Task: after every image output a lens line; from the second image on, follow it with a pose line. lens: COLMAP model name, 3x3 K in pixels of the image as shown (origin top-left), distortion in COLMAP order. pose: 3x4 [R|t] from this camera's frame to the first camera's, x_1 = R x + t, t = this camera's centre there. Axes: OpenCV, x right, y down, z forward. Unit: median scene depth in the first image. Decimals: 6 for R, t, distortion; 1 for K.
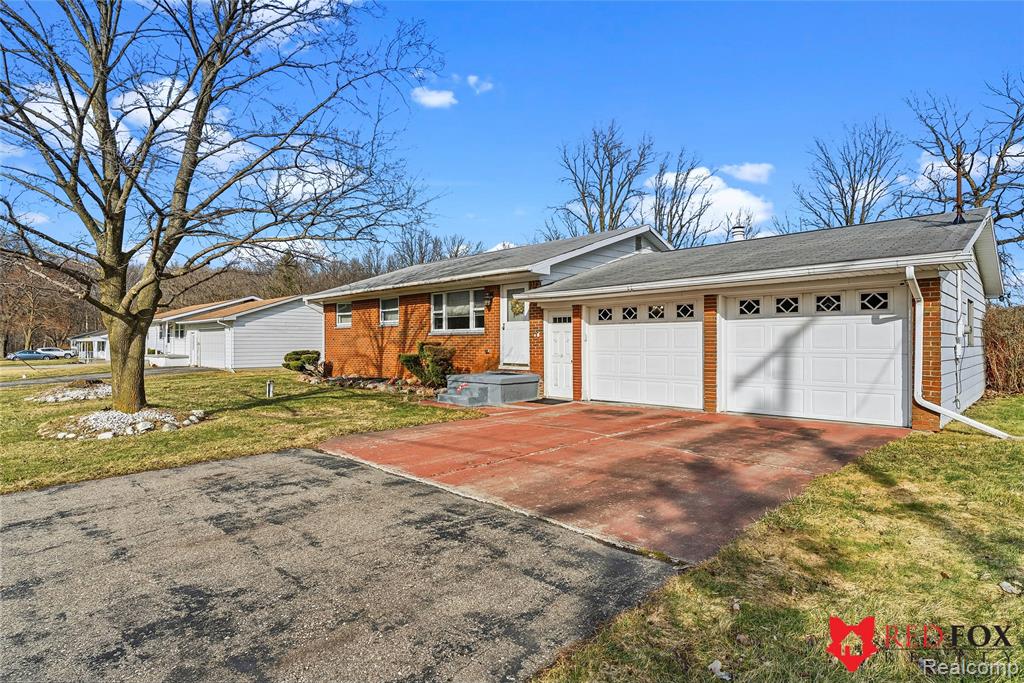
lens RADIAL K [[514.0, 0, 516.4], [0, 514.0, 340.5], [0, 0, 1]] dist [0.001503, -0.000494]
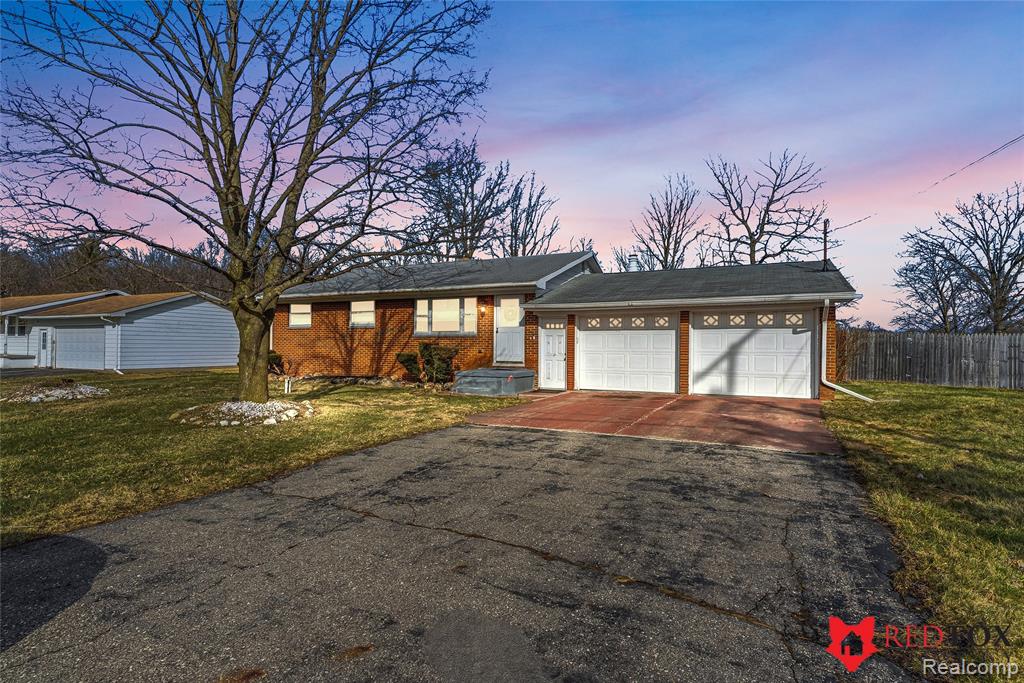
lens RADIAL K [[498.9, 0, 509.9], [0, 498.9, 337.7], [0, 0, 1]] dist [-0.002194, 0.000191]
pose [[0.950335, 0.015486, 0.310844, -0.351712], [-0.011105, 0.999813, -0.015858, 0.007939], [-0.311032, 0.011619, 0.950329, -0.101493]]
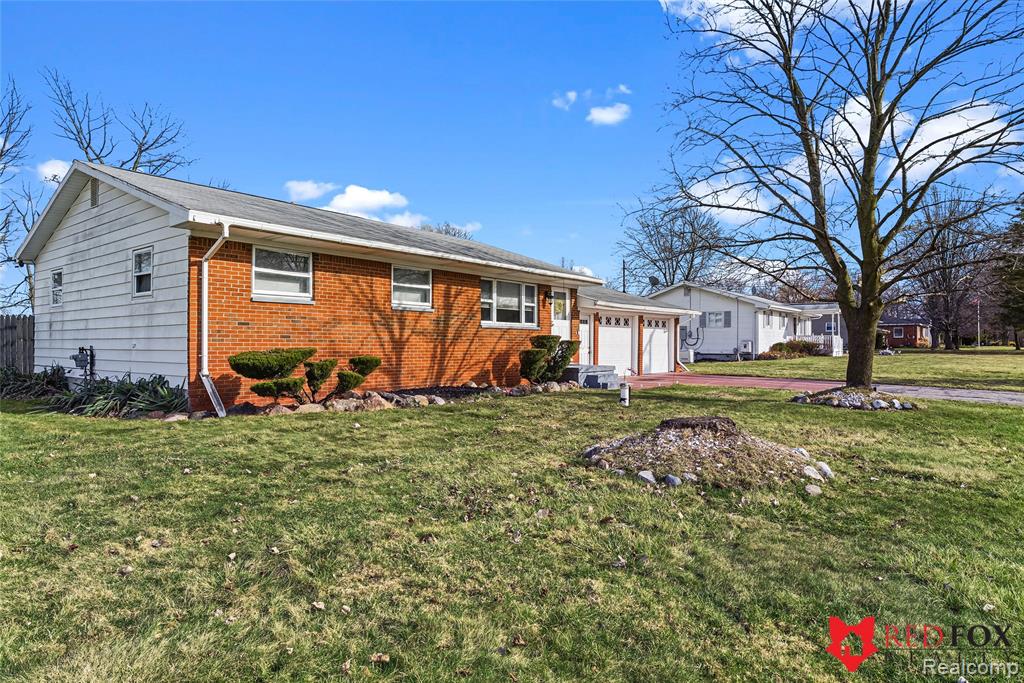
lens RADIAL K [[616.7, 0, 512.0], [0, 616.7, 341.5], [0, 0, 1]] dist [-0.001130, 0.000002]
pose [[-0.093165, 0.011283, 0.995587, -1.357537], [-0.004599, 0.999920, -0.011762, 0.028792], [-0.995640, -0.005674, -0.093106, 1.206174]]
